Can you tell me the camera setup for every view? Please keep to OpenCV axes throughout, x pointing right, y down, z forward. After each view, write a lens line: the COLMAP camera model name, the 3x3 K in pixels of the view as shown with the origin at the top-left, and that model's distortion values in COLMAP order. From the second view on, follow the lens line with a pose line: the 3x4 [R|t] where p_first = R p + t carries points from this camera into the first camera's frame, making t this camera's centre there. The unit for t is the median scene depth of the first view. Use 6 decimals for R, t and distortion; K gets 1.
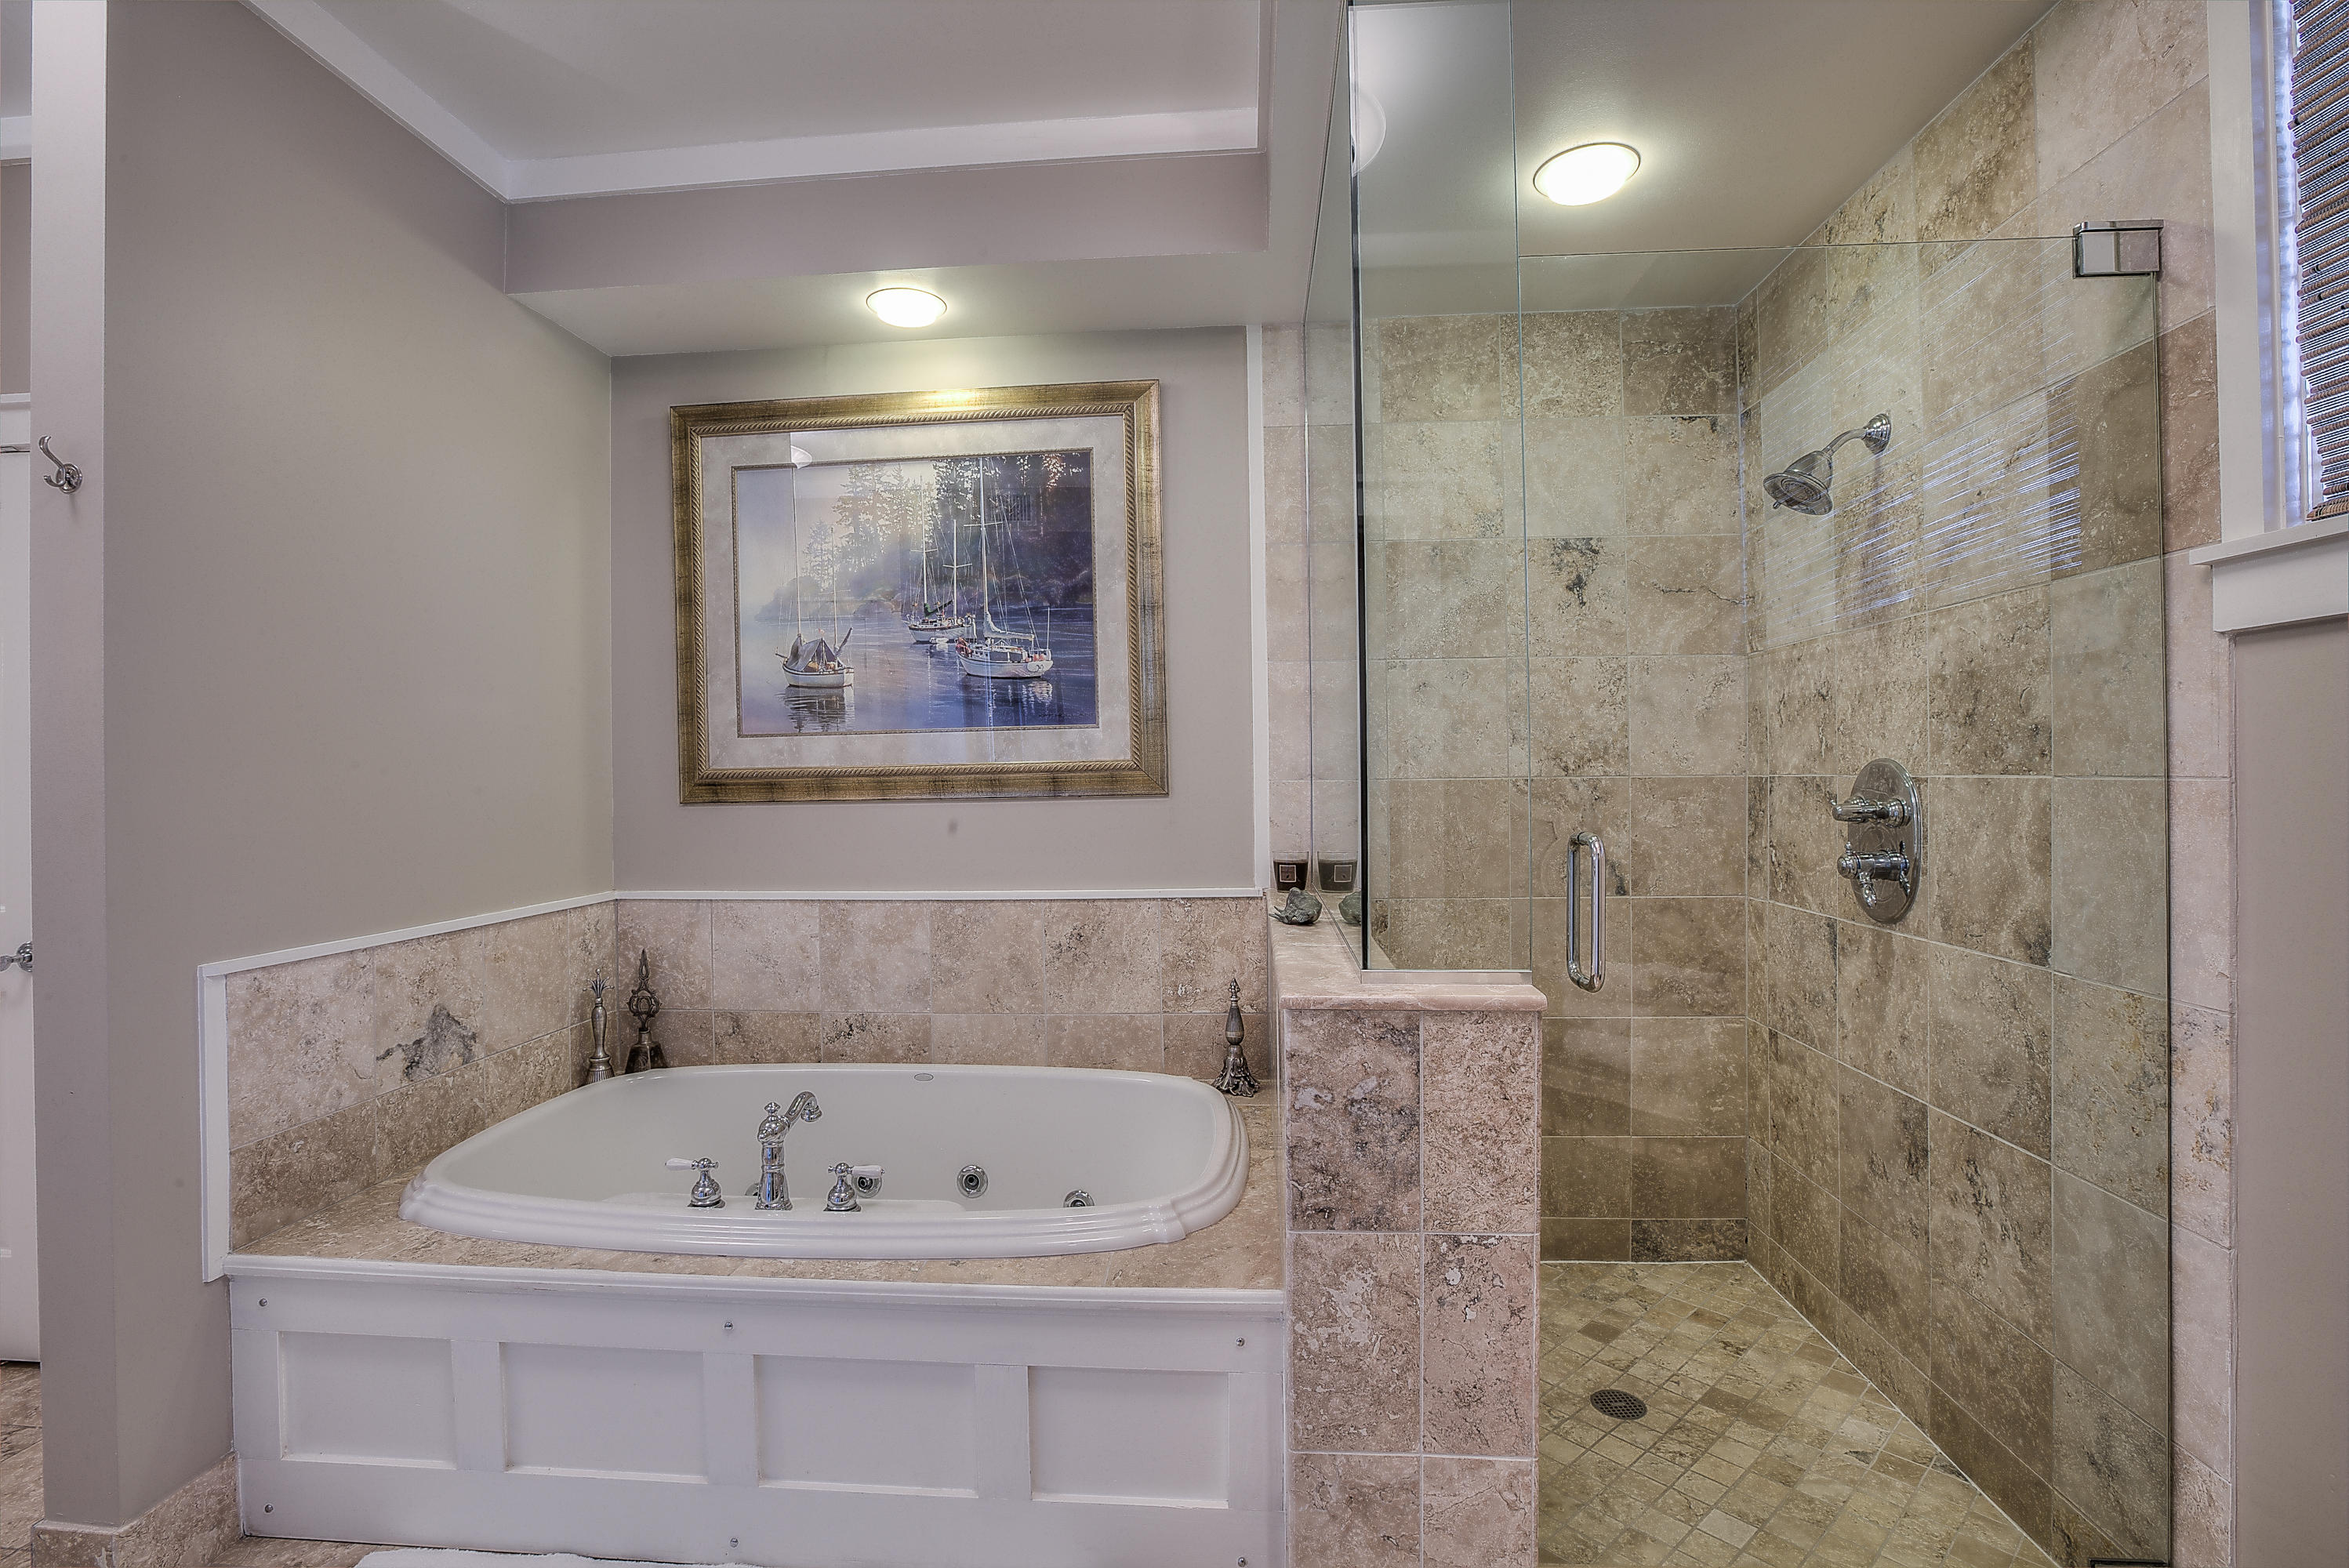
lens RADIAL K [[1096.5, 0, 1174.5], [0, 1096.5, 784.0], [0, 0, 1]] dist [-0.050629, 0.015712]
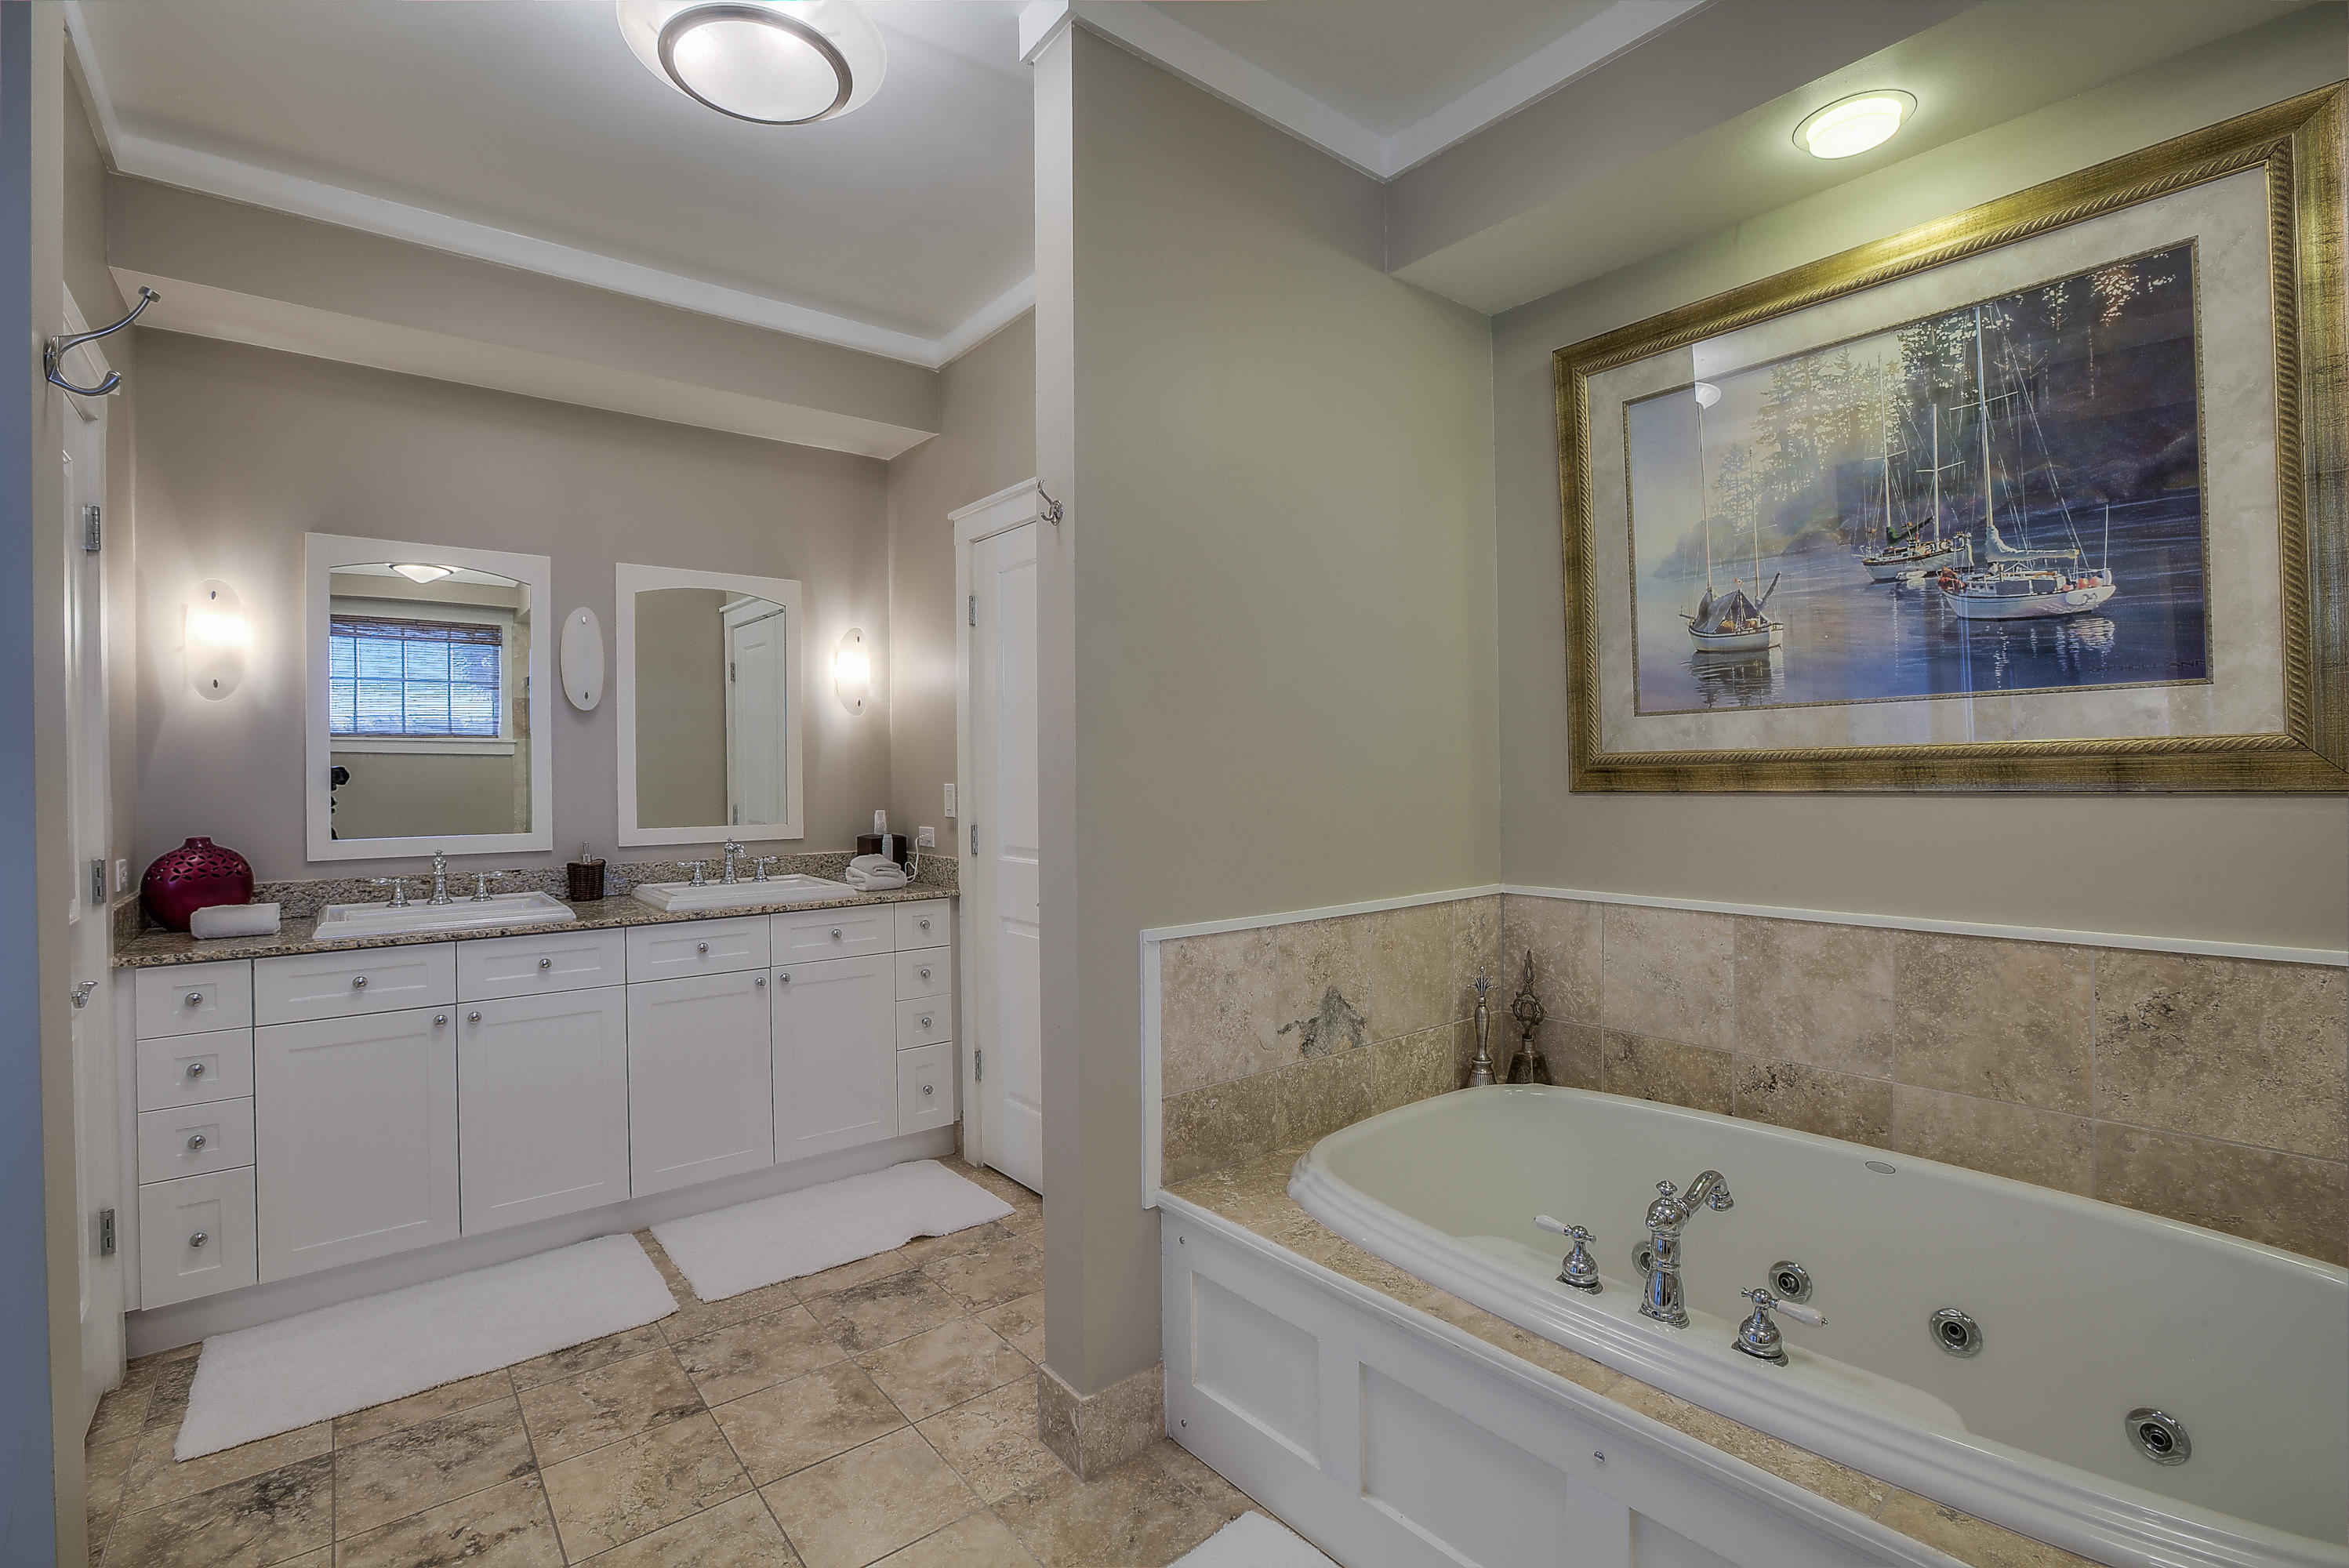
lens RADIAL K [[1051.8, 0, 1162.1], [0, 1051.8, 770.2], [0, 0, 1]] dist [-0.052755, 0.016745]
pose [[0.685461, 0.003322, -0.728102, -0.060563], [-0.000495, 0.999991, 0.004097, -0.003950], [0.728109, -0.002448, 0.685457, 0.171337]]
